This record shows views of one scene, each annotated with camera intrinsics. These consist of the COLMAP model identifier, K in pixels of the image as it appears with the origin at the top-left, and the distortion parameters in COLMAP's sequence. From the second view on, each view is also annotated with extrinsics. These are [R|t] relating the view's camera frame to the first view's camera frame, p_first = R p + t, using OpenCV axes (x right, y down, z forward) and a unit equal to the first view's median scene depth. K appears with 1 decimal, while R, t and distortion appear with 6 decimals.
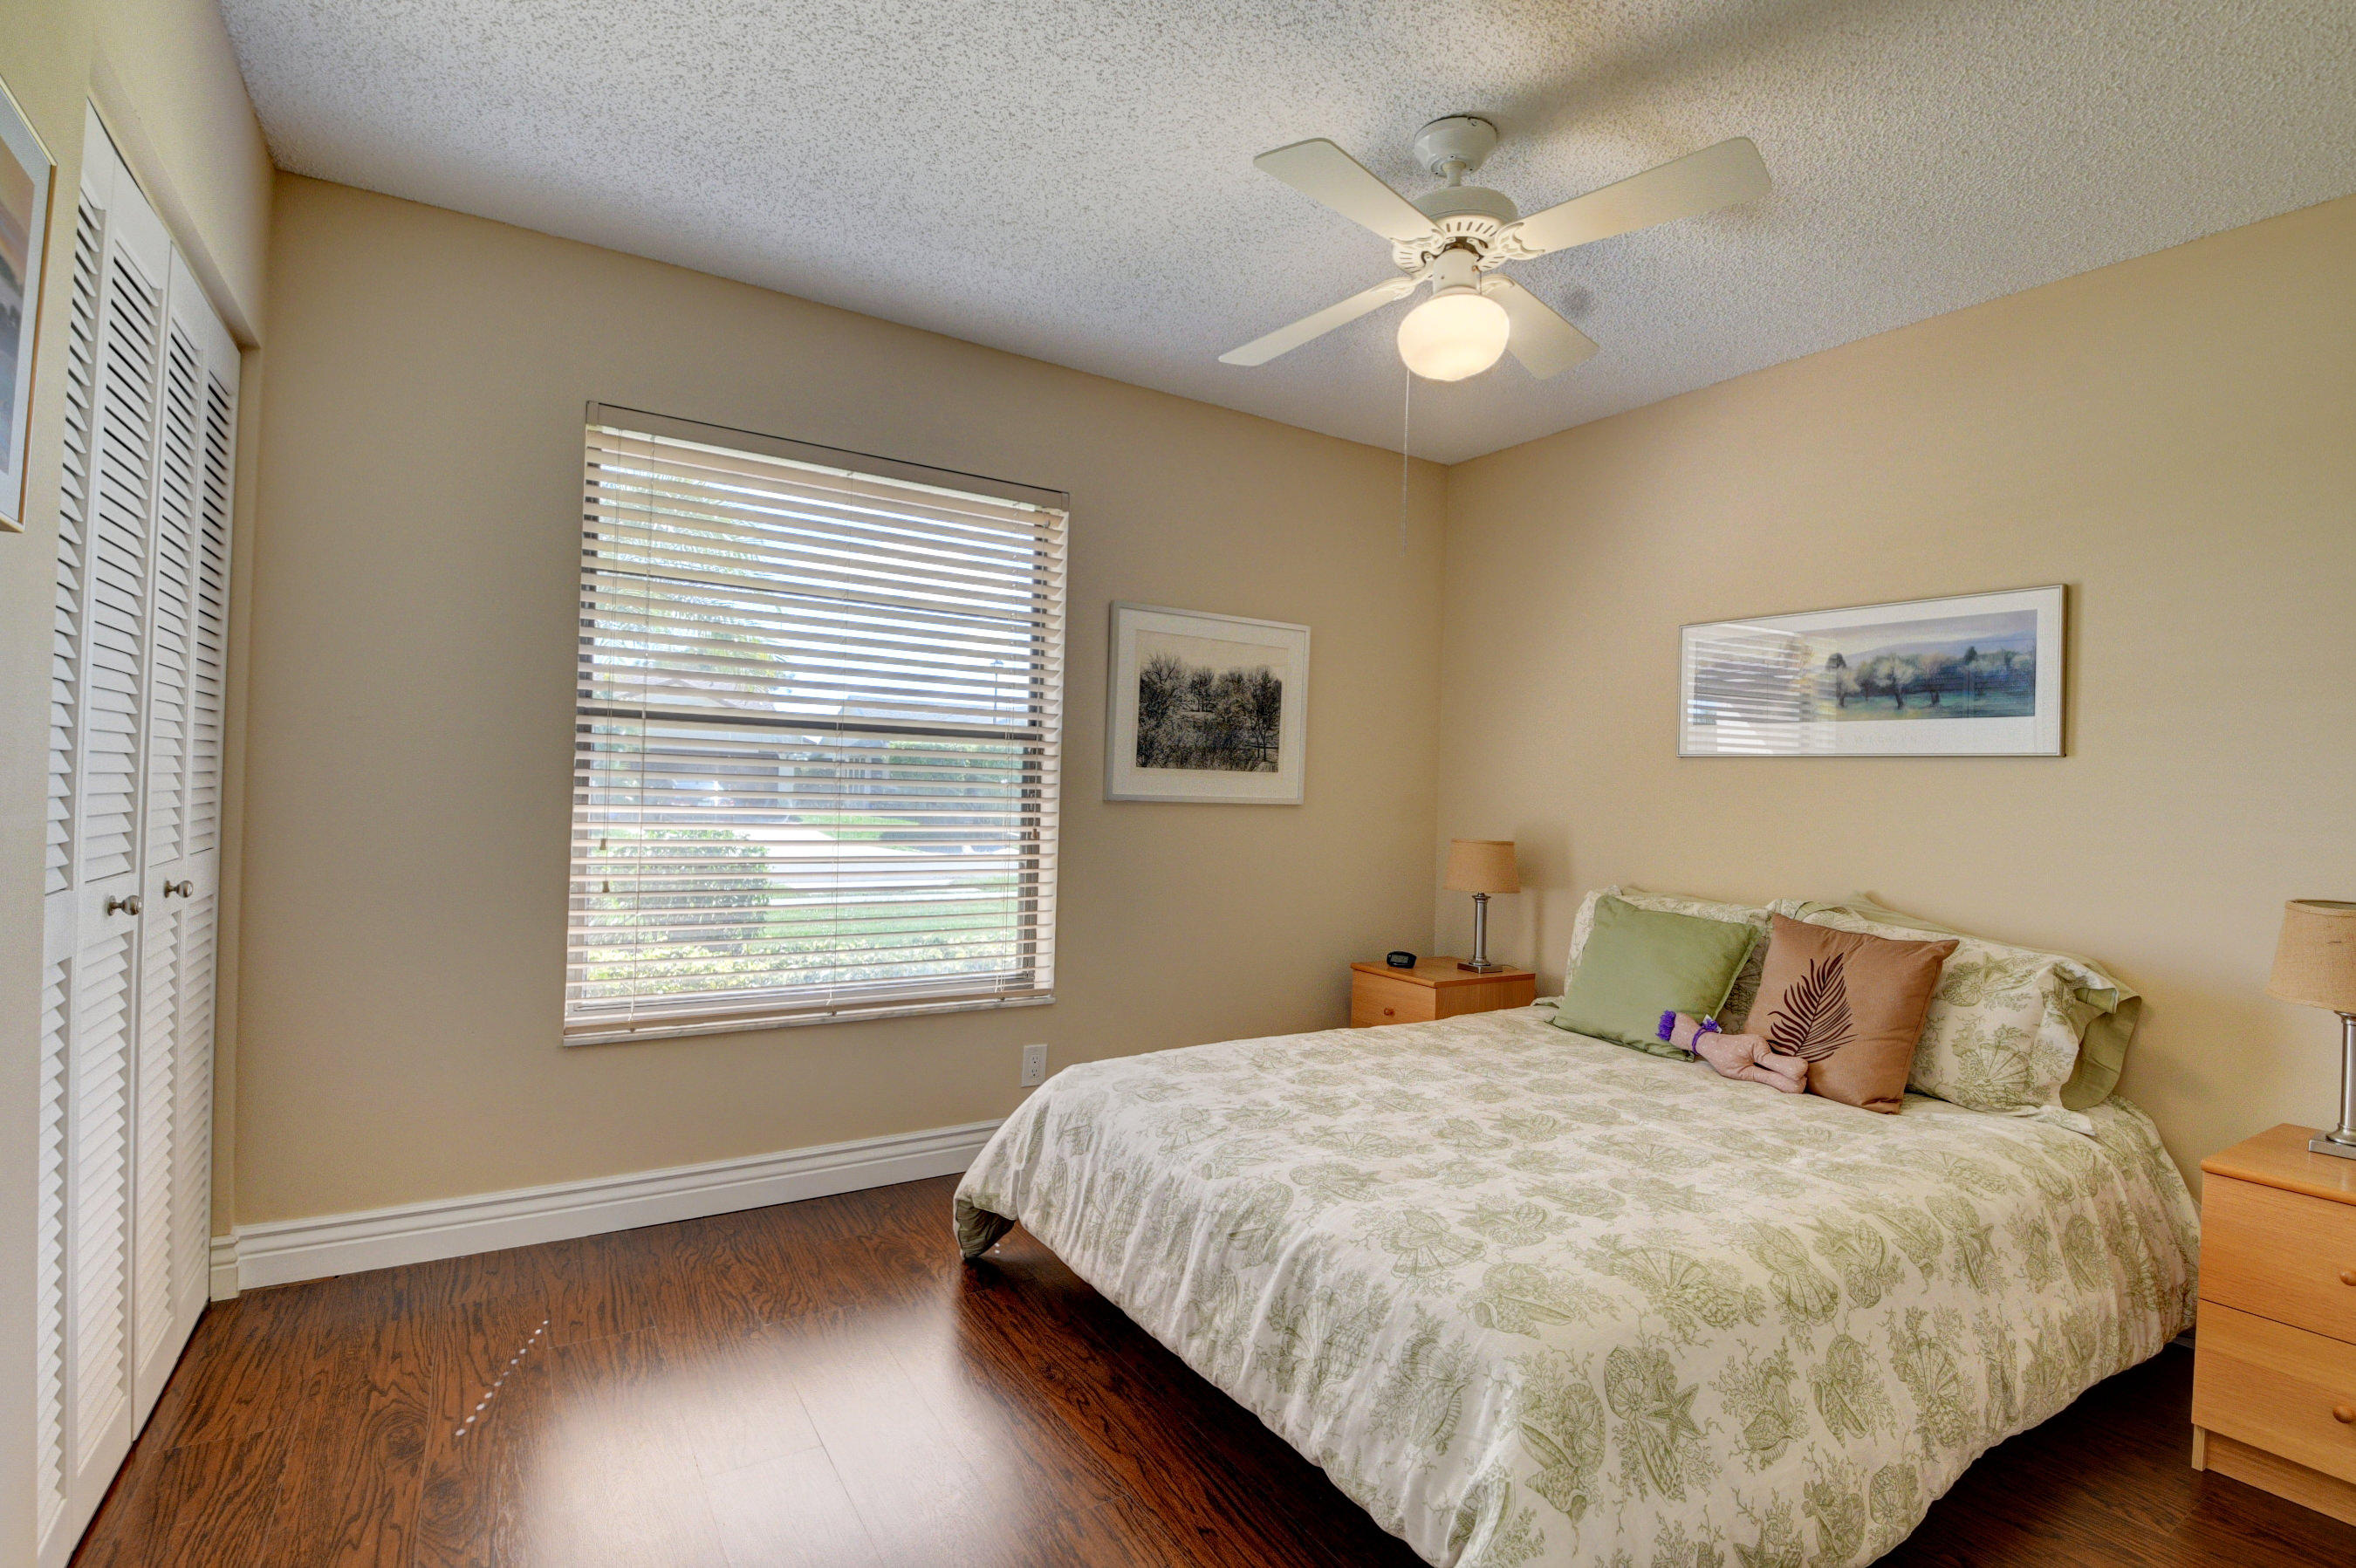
lens RADIAL K [[1105.3, 0, 1210.6], [0, 1105.3, 768.4], [0, 0, 1]] dist [0.014987, -0.026613]
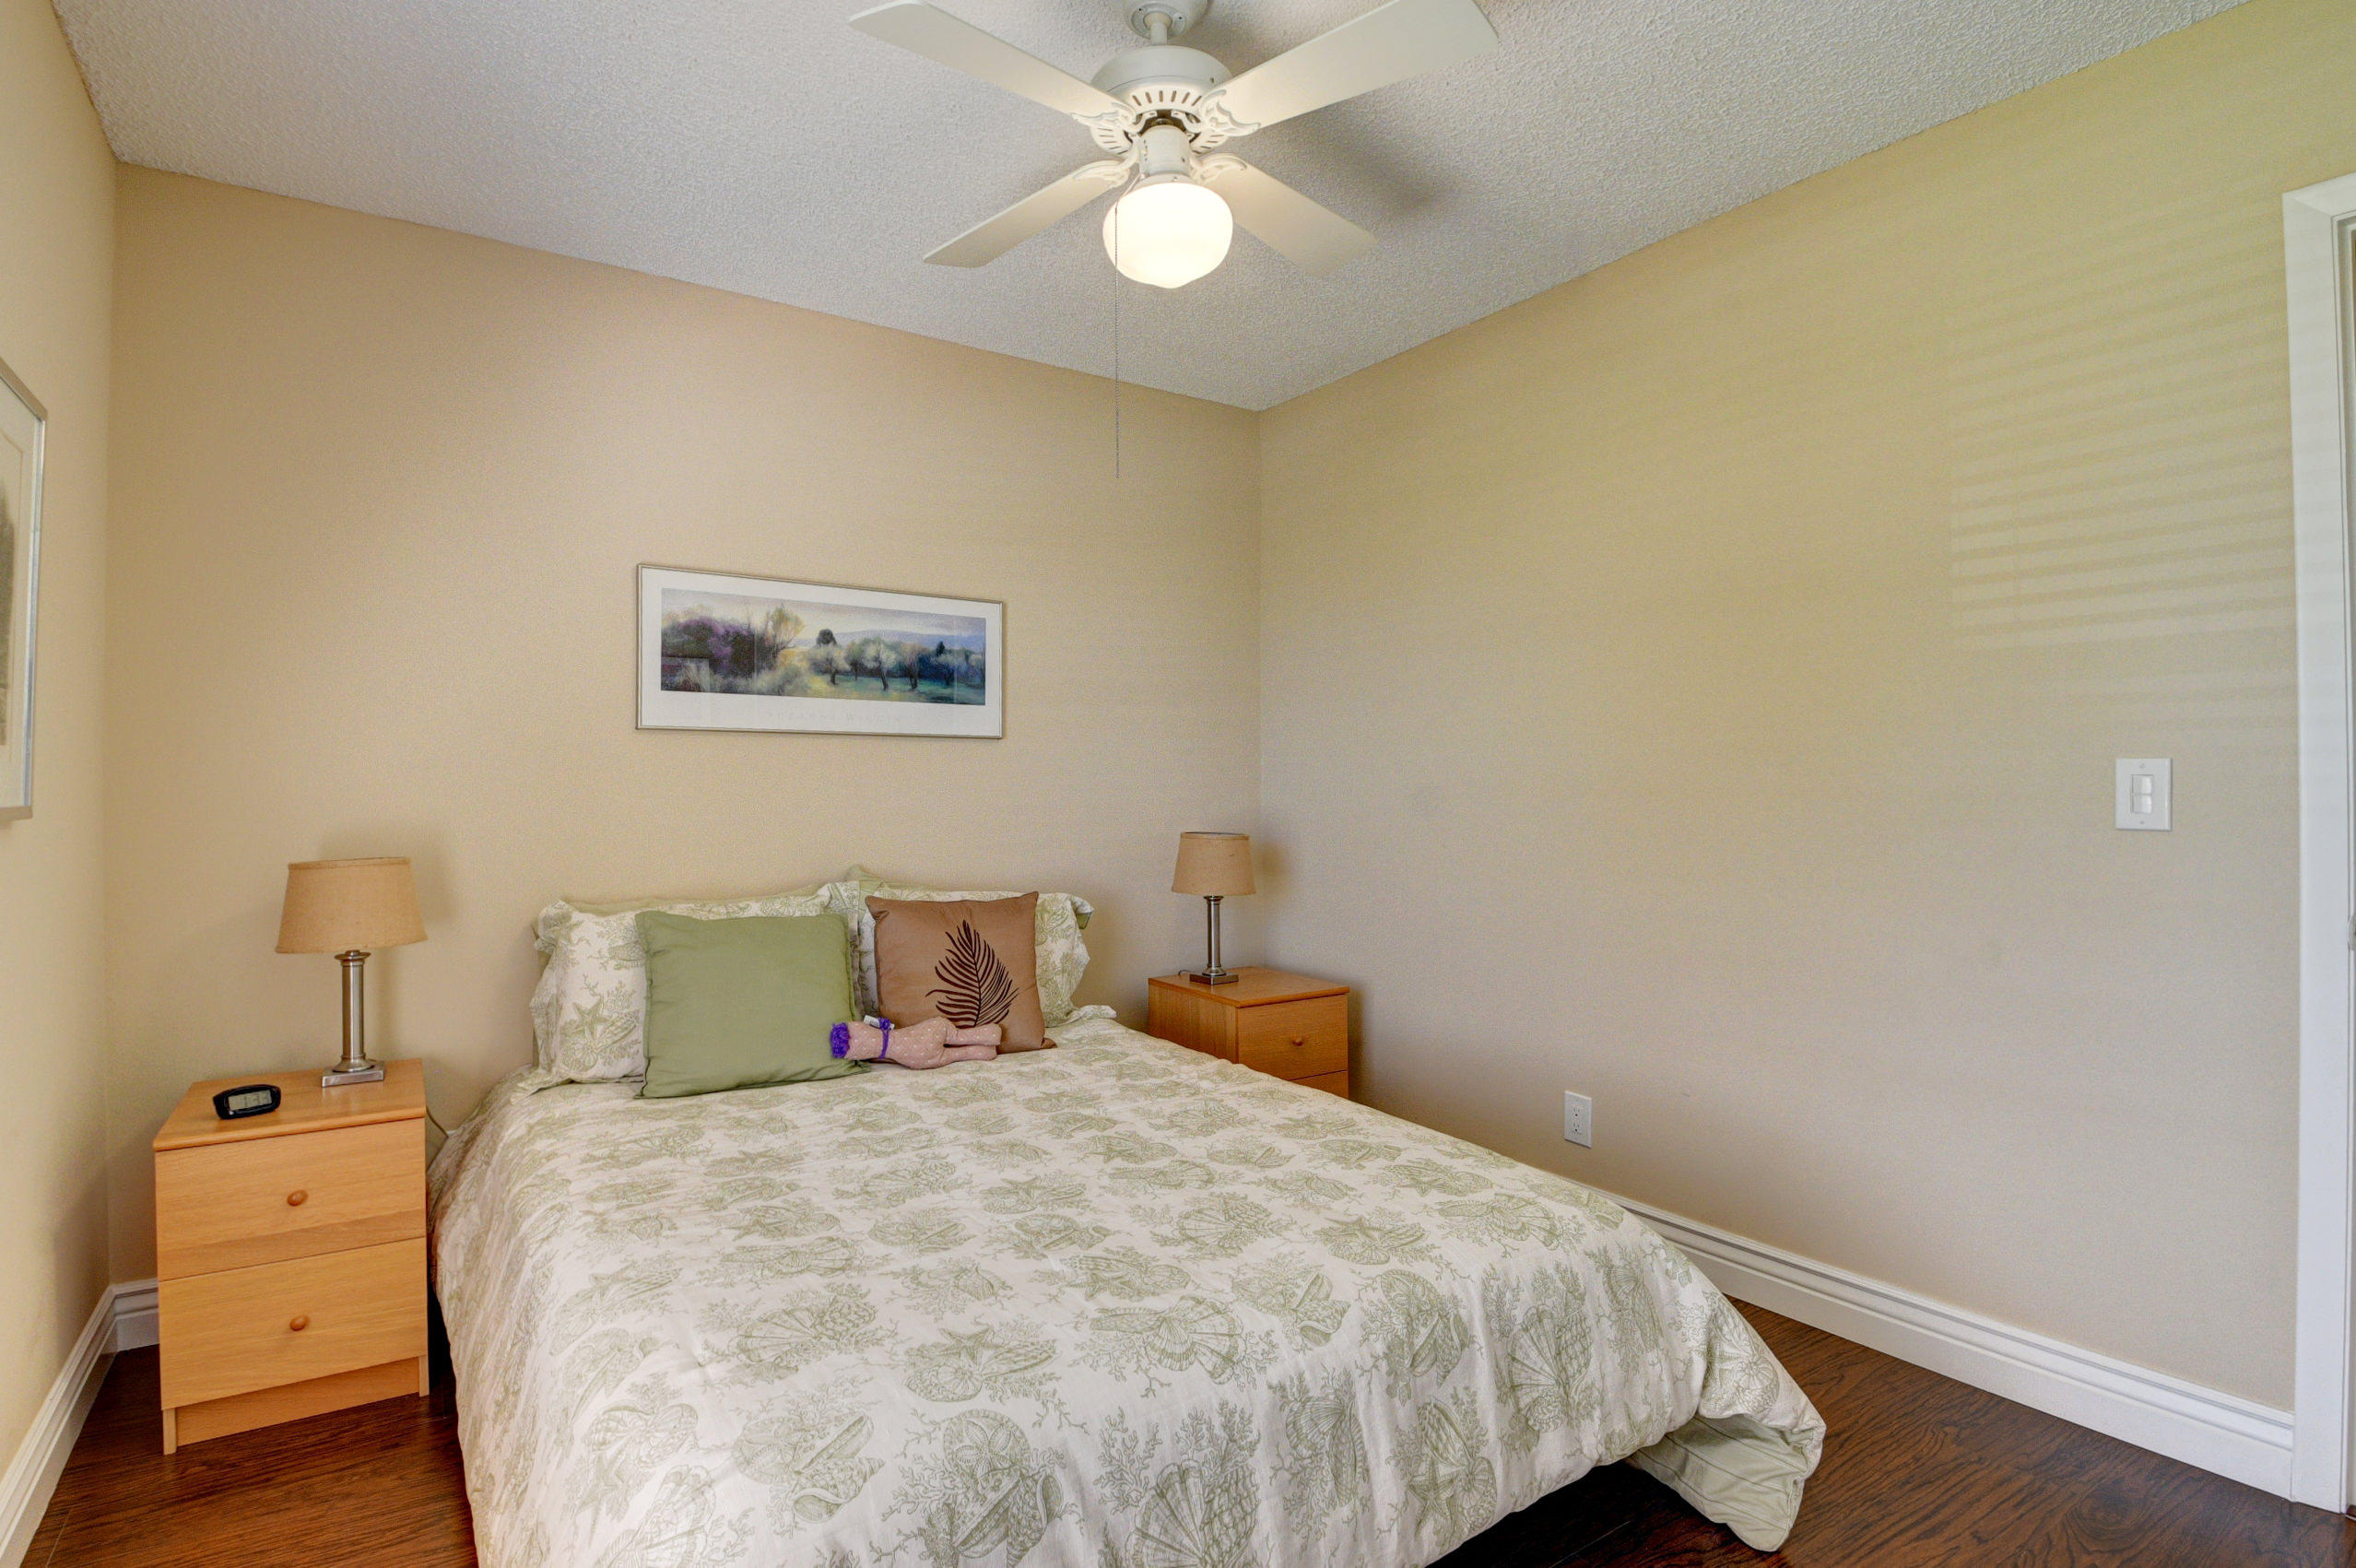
lens RADIAL K [[1105.4, 0, 1210.6], [0, 1105.4, 768.4], [0, 0, 1]] dist [0.014987, -0.026613]
pose [[-0.001945, -0.018030, 0.999836, -0.555475], [-0.014902, 0.999727, 0.017999, -0.003522], [-0.999887, -0.014865, -0.002213, 0.857734]]
